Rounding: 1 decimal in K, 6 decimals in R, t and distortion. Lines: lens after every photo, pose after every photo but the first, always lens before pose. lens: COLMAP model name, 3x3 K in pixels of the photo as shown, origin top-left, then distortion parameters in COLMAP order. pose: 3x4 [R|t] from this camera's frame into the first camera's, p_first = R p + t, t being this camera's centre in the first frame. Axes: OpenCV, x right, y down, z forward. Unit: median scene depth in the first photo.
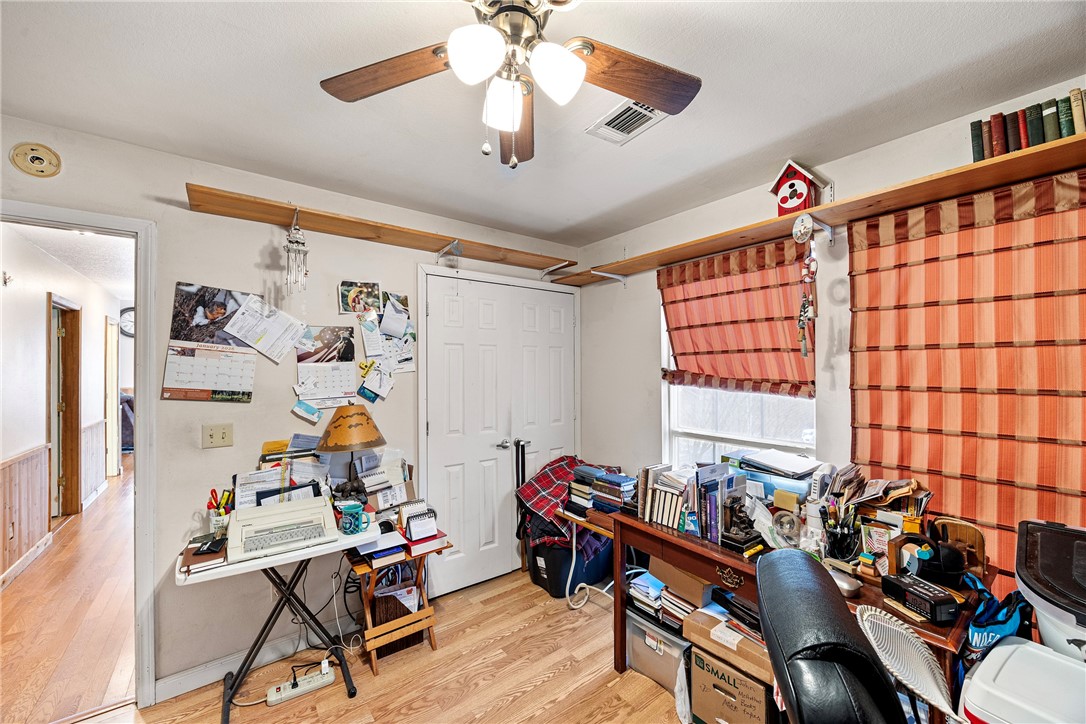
lens RADIAL K [[419.1, 0, 544.1], [0, 419.1, 362.8], [0, 0, 1]] dist [0.001669, 0.000039]
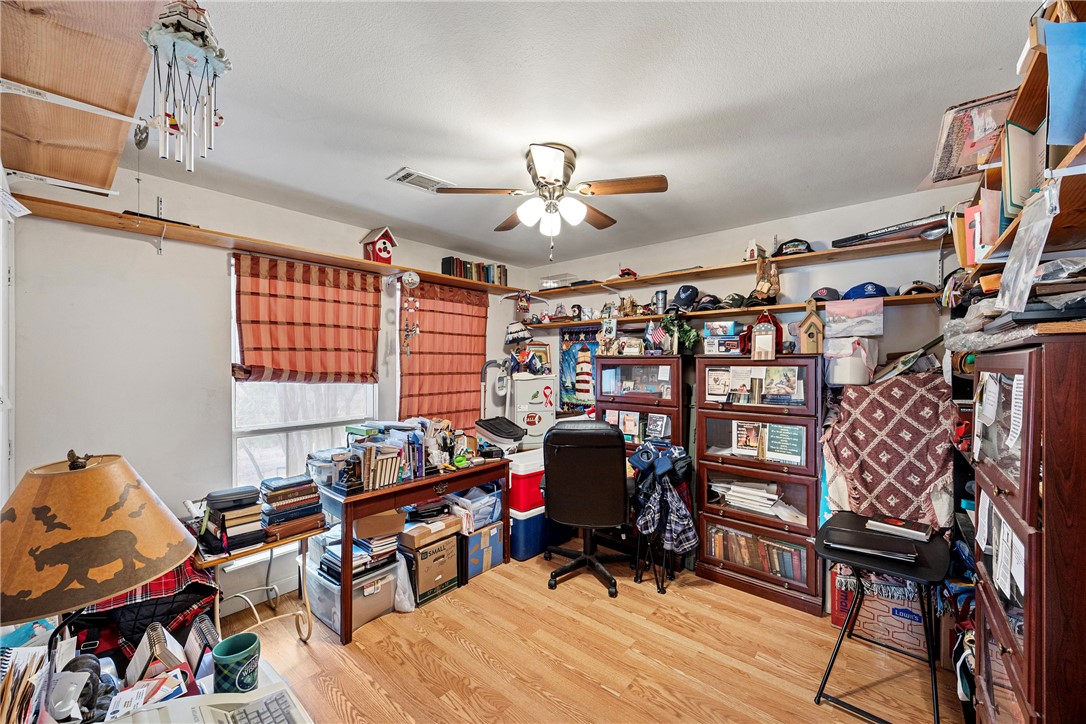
lens RADIAL K [[419.1, 0, 543.2], [0, 419.1, 365.3], [0, 0, 1]] dist [0.001669, 0.000039]
pose [[-0.211492, -0.000502, 0.977380, -0.996616], [-0.005637, 0.999984, -0.000706, 0.017053], [-0.977363, -0.005659, -0.211492, 0.744909]]
